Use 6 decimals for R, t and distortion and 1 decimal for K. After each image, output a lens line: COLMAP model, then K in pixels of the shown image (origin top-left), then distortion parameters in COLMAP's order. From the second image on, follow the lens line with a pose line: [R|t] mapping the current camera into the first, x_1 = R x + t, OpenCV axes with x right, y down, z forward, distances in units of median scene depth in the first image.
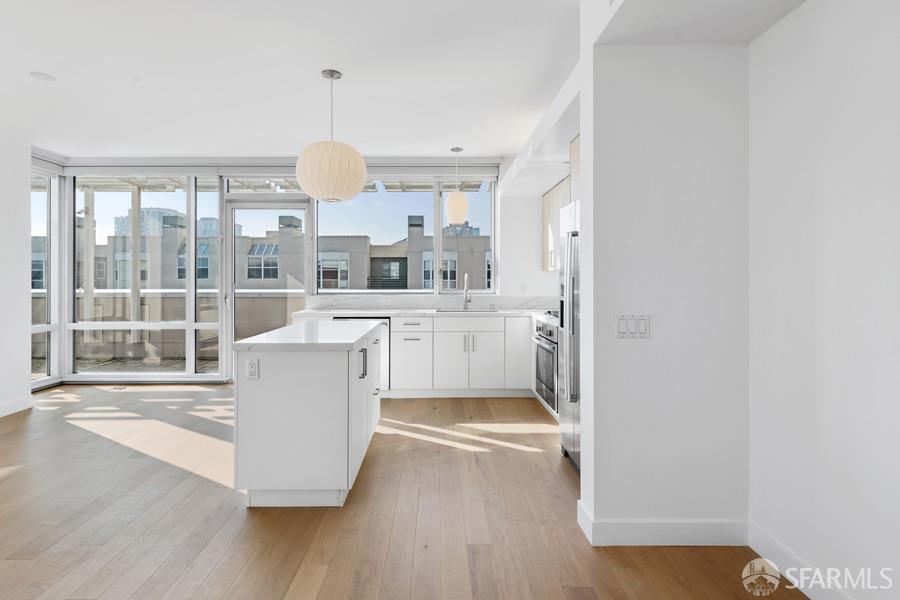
lens RADIAL K [[468.0, 0, 447.7], [0, 468.0, 278.6], [0, 0, 1]] dist [-0.024110, -0.000010]
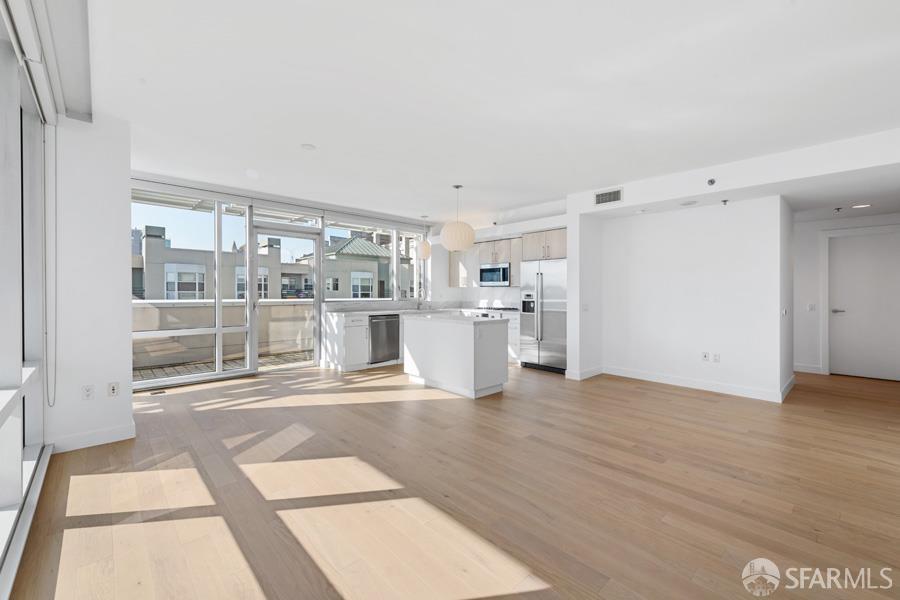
lens RADIAL K [[371.7, 0, 450.0], [0, 371.7, 300.0], [0, 0, 1]] dist [-0.000528, -0.000007]
pose [[0.731195, -0.011797, 0.682067, -0.716022], [-0.004864, 0.999735, 0.022506, 0.001300], [-0.682152, -0.019774, 0.730943, -0.062414]]
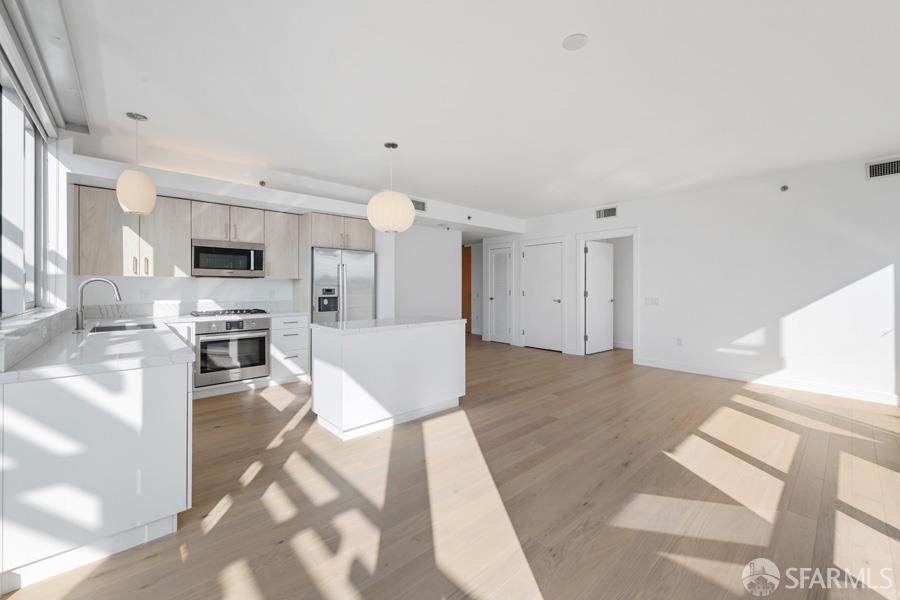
lens RADIAL K [[356.4, 0, 457.1], [0, 356.4, 288.0], [0, 0, 1]] dist [0.000806, 0.000160]
pose [[-0.675796, -0.001440, 0.737087, -0.645497], [-0.001910, 0.999998, 0.000203, 0.004419], [-0.737086, -0.001271, -0.675798, 0.840415]]
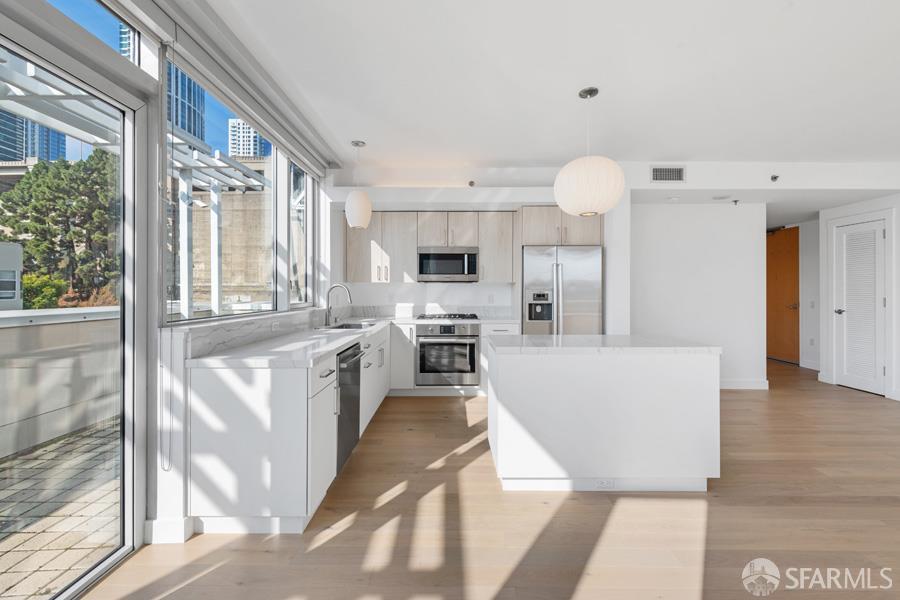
lens RADIAL K [[381.9, 0, 450.3], [0, 381.9, 292.3], [0, 0, 1]] dist [0.010758, -0.000090]
pose [[0.004873, -0.000824, 0.999988, -0.591573], [-0.002872, 0.999996, 0.000838, 0.004251], [-0.999984, -0.002876, 0.004871, 0.685539]]
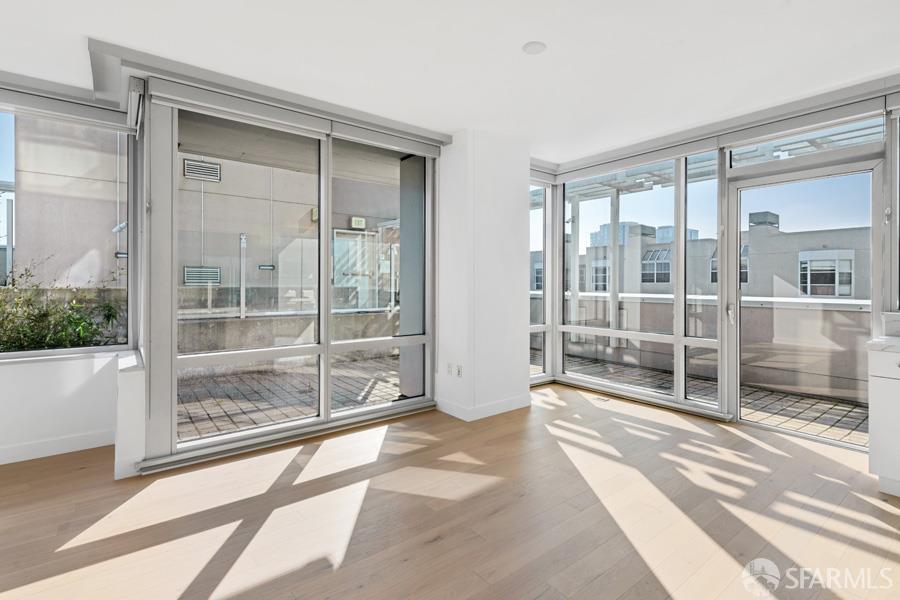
lens RADIAL K [[415.7, 0, 467.6], [0, 415.7, 282.0], [0, 0, 1]] dist [-0.000928, -0.000238]
pose [[0.614626, 0.002387, -0.788815, -0.190290], [-0.003653, 0.999993, 0.000180, 0.000126], [0.788810, 0.002771, 0.614631, 0.235067]]
